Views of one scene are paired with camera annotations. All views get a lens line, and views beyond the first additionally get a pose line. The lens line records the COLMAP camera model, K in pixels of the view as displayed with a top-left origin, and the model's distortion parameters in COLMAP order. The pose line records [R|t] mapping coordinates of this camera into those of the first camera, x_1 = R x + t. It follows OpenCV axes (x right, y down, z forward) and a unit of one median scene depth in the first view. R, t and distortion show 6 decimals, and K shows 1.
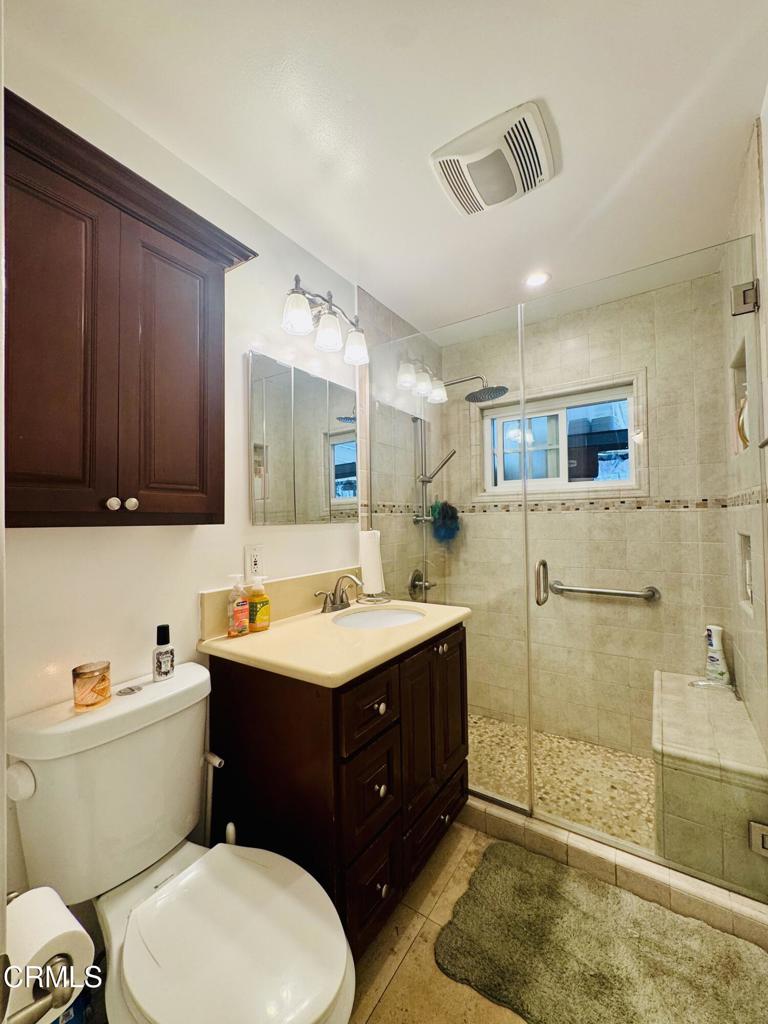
lens RADIAL K [[409.3, 0, 379.9], [0, 409.3, 510.3], [0, 0, 1]] dist [-0.002678, 0.000220]
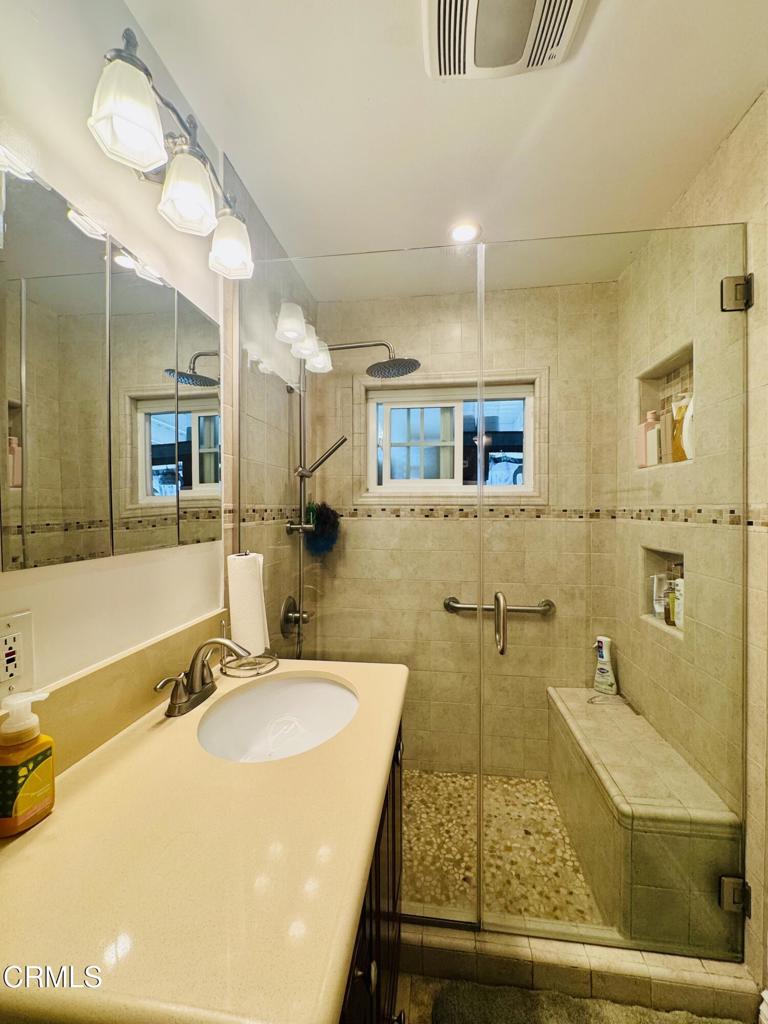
lens RADIAL K [[409.3, 0, 379.9], [0, 409.3, 510.3], [0, 0, 1]] dist [-0.002678, 0.000220]
pose [[0.895095, 0.012348, 0.445704, -0.107511], [-0.022496, 0.999594, 0.017485, -0.028579], [-0.445307, -0.025677, 0.895010, 0.320937]]
